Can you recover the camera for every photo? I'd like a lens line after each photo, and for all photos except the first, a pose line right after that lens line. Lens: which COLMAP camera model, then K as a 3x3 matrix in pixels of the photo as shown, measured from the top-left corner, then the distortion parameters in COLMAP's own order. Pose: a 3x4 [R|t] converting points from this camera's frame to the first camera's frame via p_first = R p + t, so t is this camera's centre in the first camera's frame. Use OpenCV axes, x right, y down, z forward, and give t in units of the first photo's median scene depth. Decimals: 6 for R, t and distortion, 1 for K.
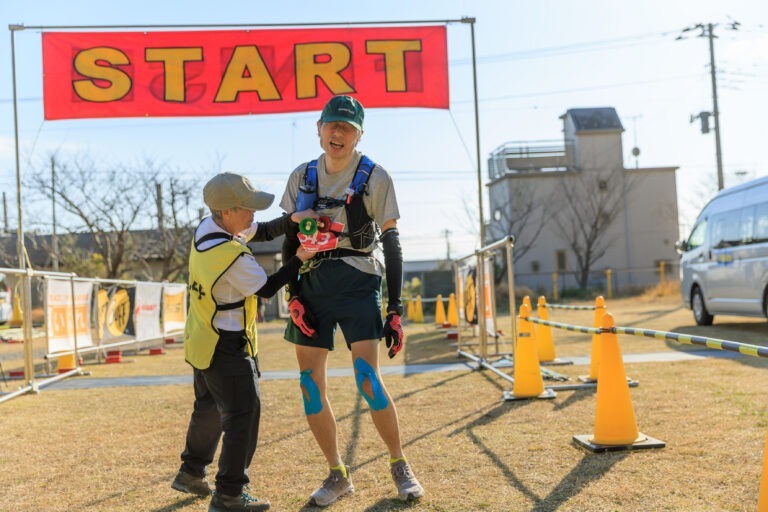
lens RADIAL K [[1041.6, 0, 359.7], [0, 1041.6, 256.8], [0, 0, 1]] dist [-0.138640, 0.748274]
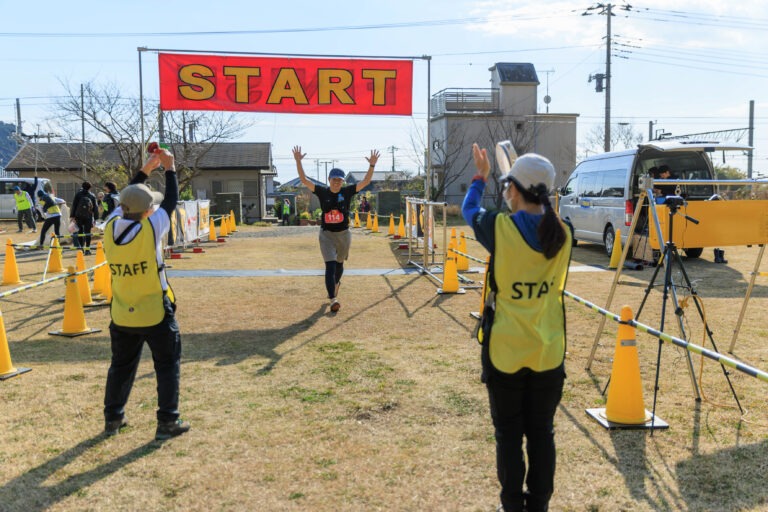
lens RADIAL K [[927.1, 0, 384.0], [0, 927.1, 256.0], [0, 0, 1]] dist [0.143093, -0.006377]
pose [[0.995948, 0.034319, 0.083122, -0.026243], [-0.042963, 0.993592, 0.104547, -0.026706], [-0.079001, -0.107694, 0.991040, -0.172235]]
